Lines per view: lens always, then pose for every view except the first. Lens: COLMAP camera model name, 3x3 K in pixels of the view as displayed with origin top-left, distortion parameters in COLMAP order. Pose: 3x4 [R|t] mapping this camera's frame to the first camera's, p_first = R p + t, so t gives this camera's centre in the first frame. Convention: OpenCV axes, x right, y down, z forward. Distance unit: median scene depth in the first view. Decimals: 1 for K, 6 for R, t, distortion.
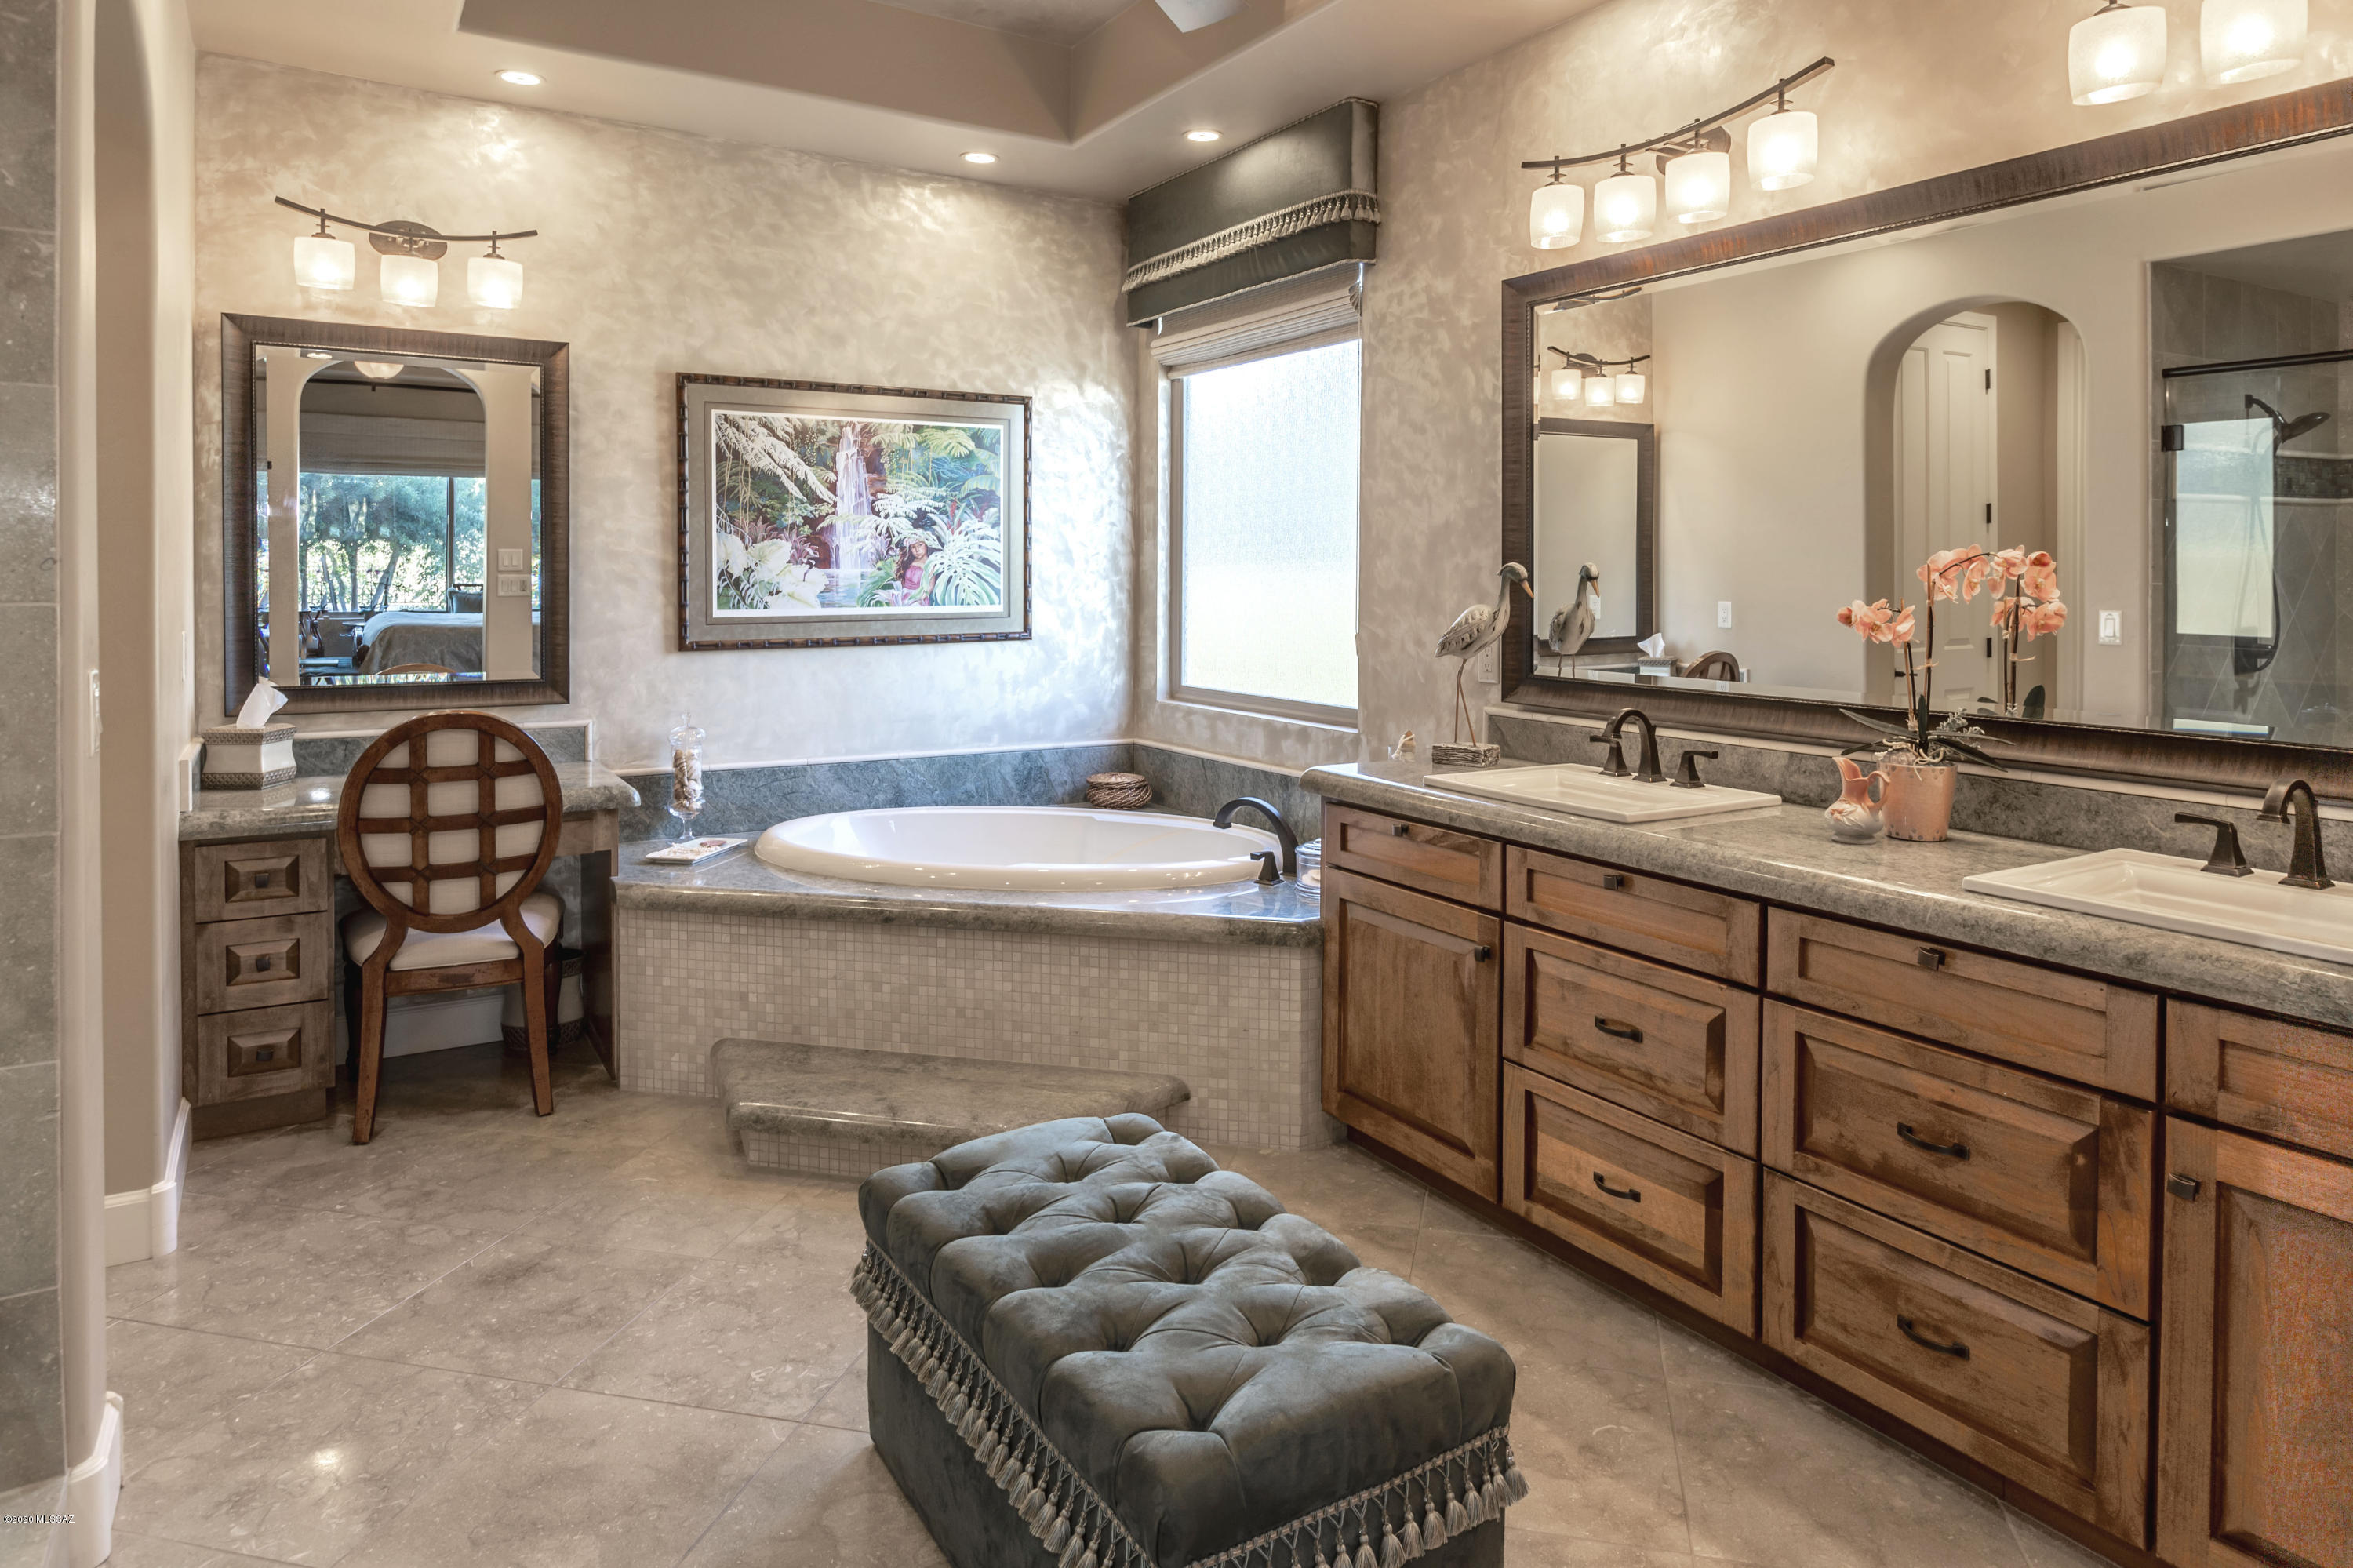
lens RADIAL K [[1438.0, 0, 1176.7], [0, 1438.0, 779.0], [0, 0, 1]] dist [-0.002501, 0.000414]
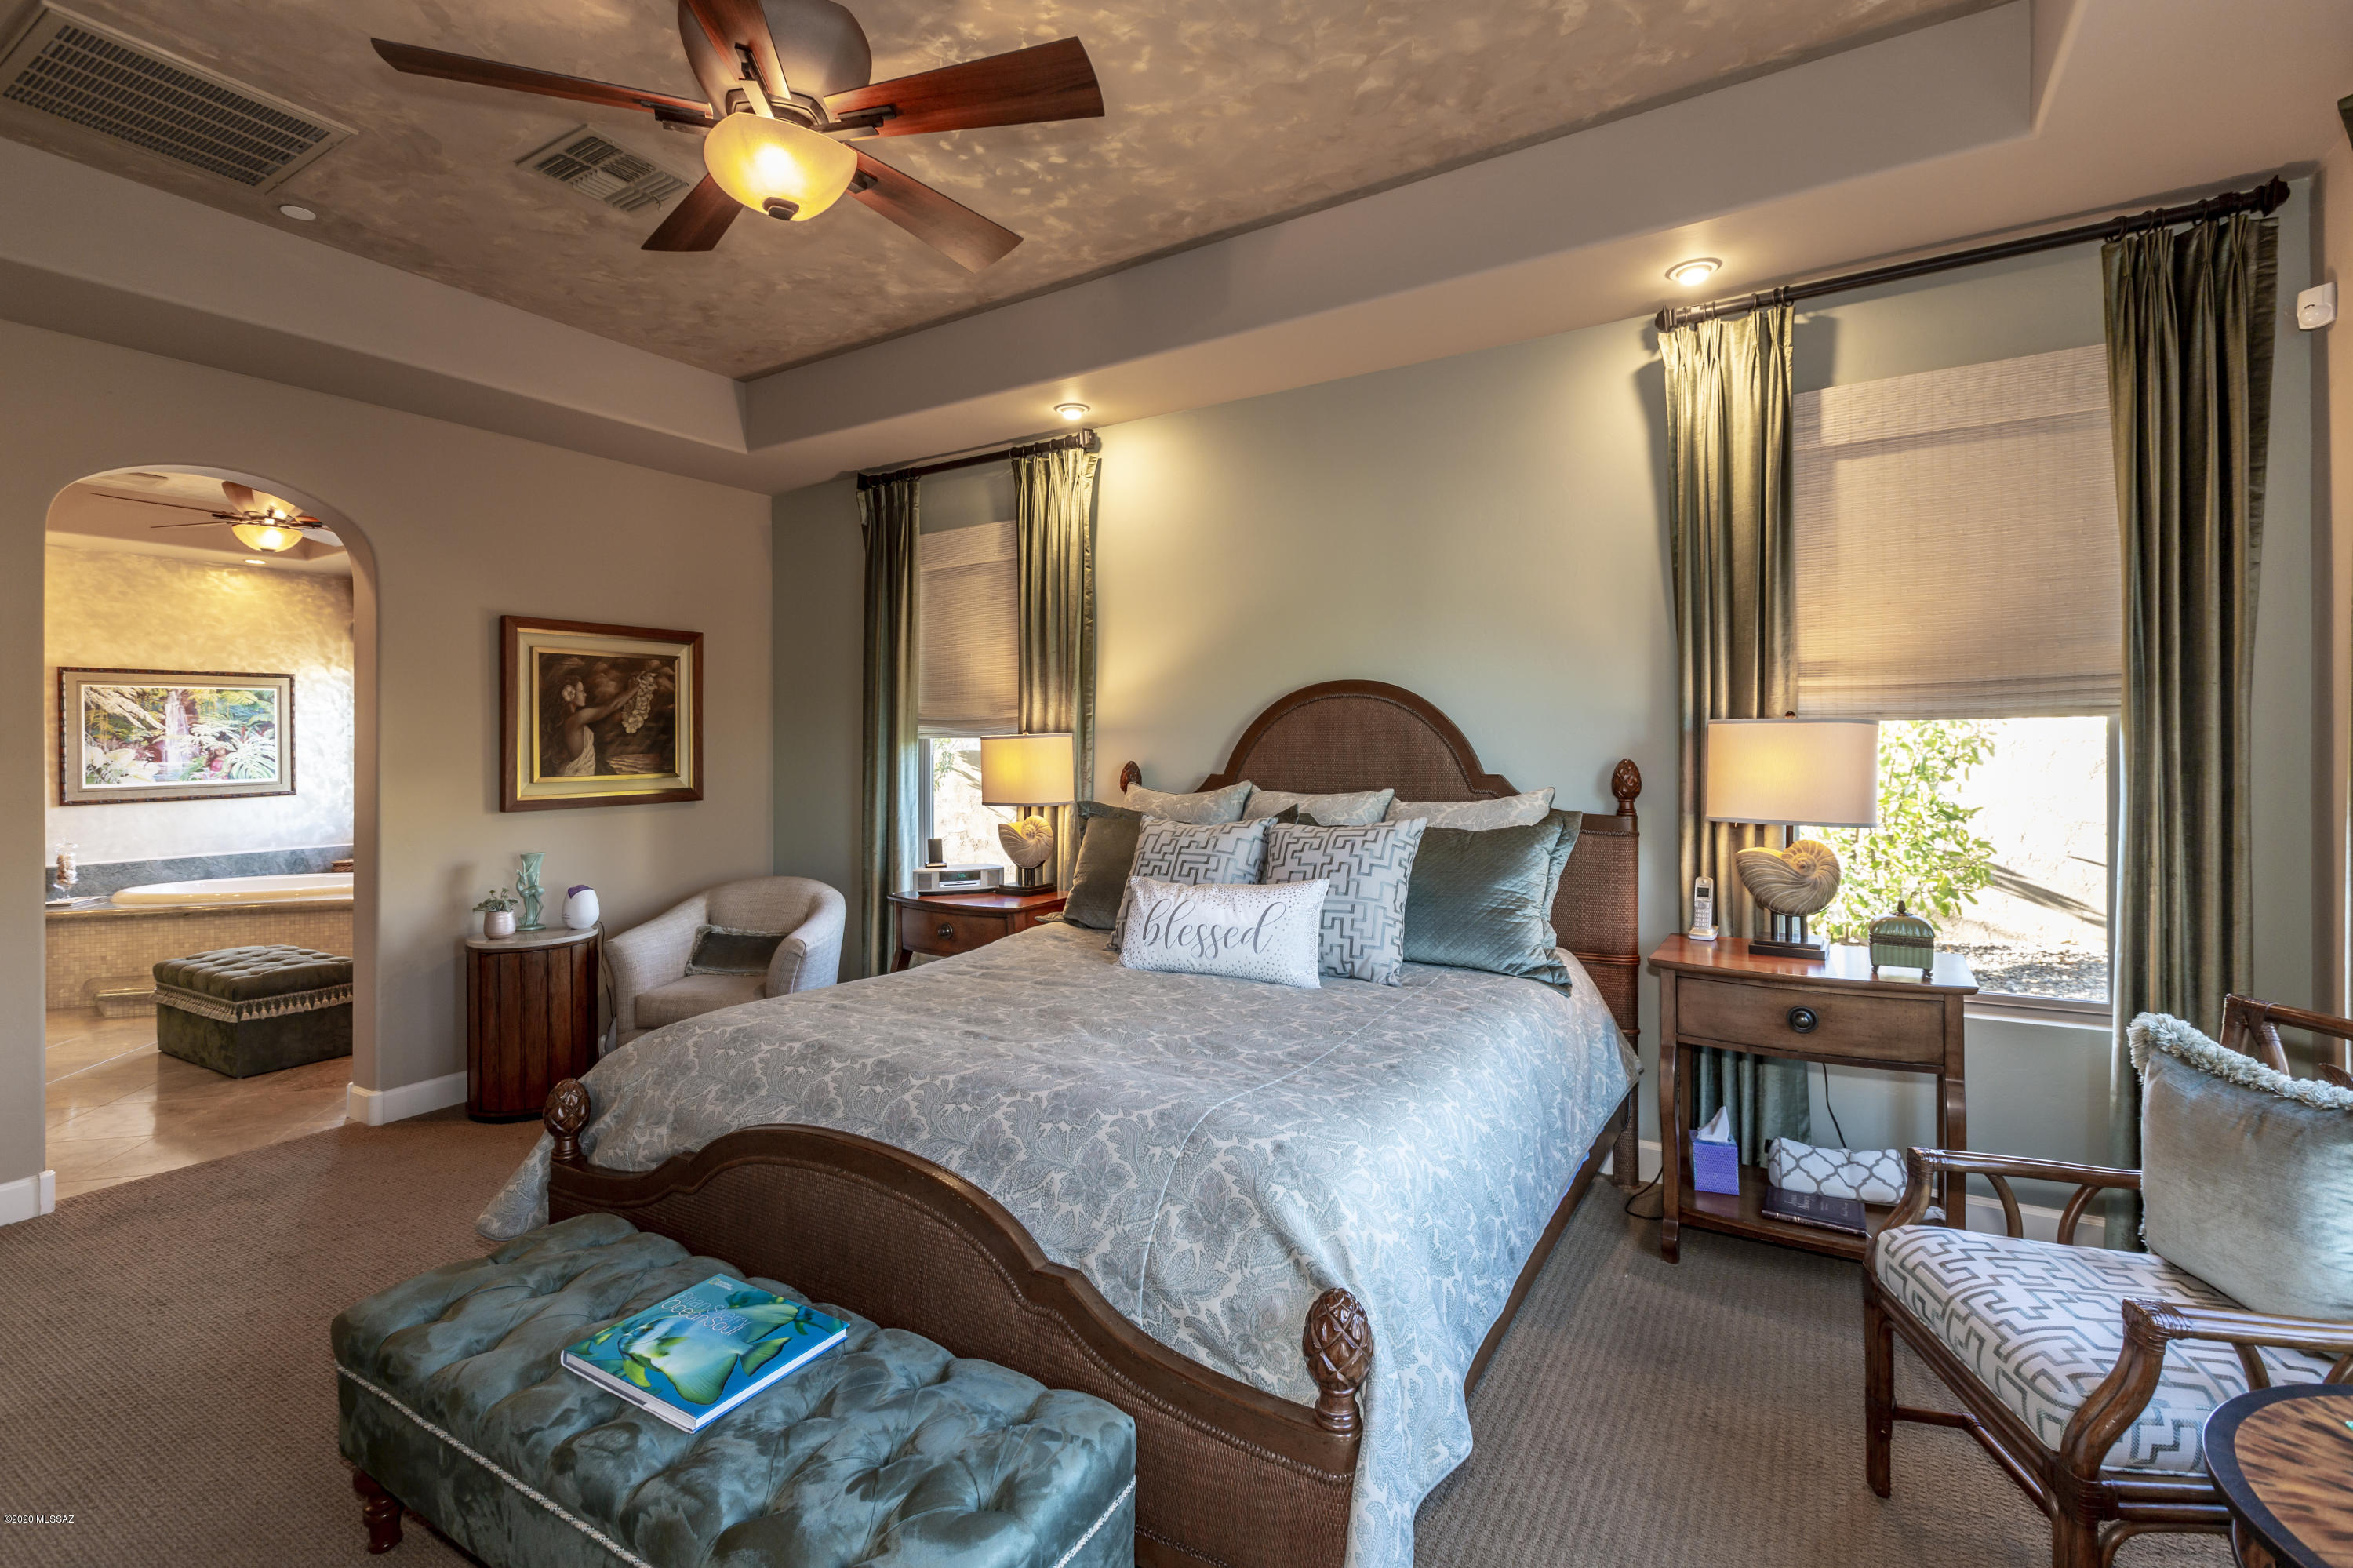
lens RADIAL K [[1106.0, 0, 1172.8], [0, 1106.0, 788.3], [0, 0, 1]] dist [-0.001220, -0.000152]
pose [[0.889460, -0.040658, 0.455200, 0.297771], [0.088940, 0.992391, -0.085150, 0.139707], [-0.448274, 0.116223, 0.886308, -0.949642]]
